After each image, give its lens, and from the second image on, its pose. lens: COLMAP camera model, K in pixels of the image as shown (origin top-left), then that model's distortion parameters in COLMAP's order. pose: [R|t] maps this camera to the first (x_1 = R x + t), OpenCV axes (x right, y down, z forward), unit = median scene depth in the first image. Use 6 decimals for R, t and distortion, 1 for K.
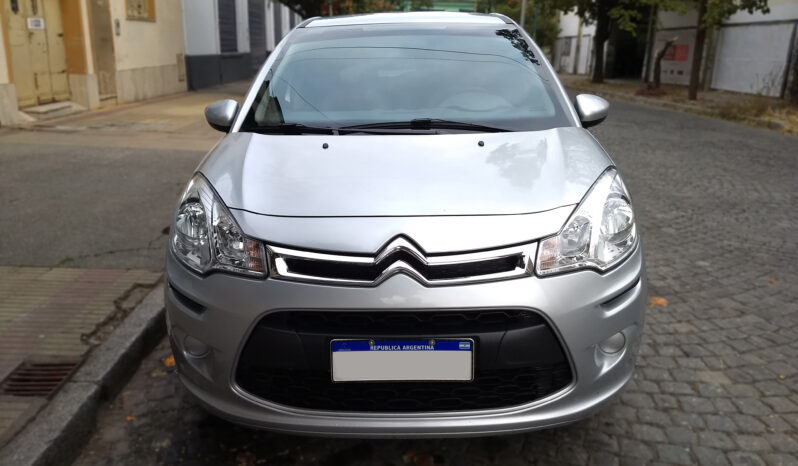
lens RADIAL K [[592.3, 0, 380.7], [0, 592.3, 232.4], [0, 0, 1]] dist [0.050888, 0.001287]
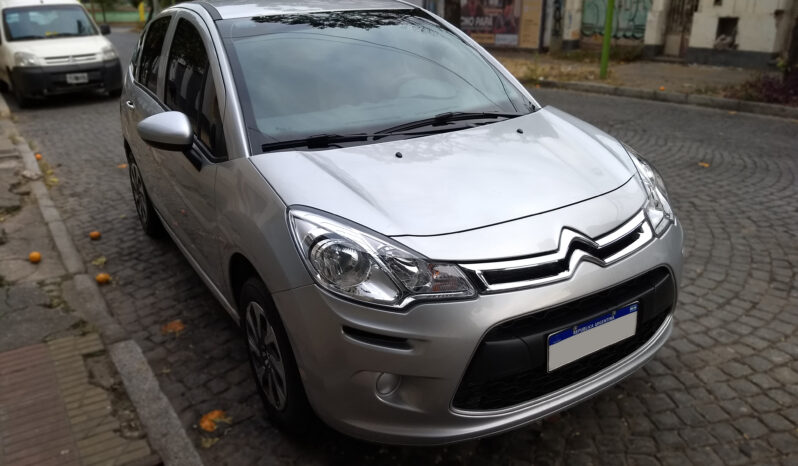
lens RADIAL K [[592.3, 0, 380.7], [0, 592.3, 232.4], [0, 0, 1]] dist [0.050888, 0.001287]
pose [[0.837889, -0.201279, 0.507374, -0.748182], [0.168678, 0.979512, 0.110021, -0.154982], [-0.519124, -0.006602, 0.854673, 0.195226]]
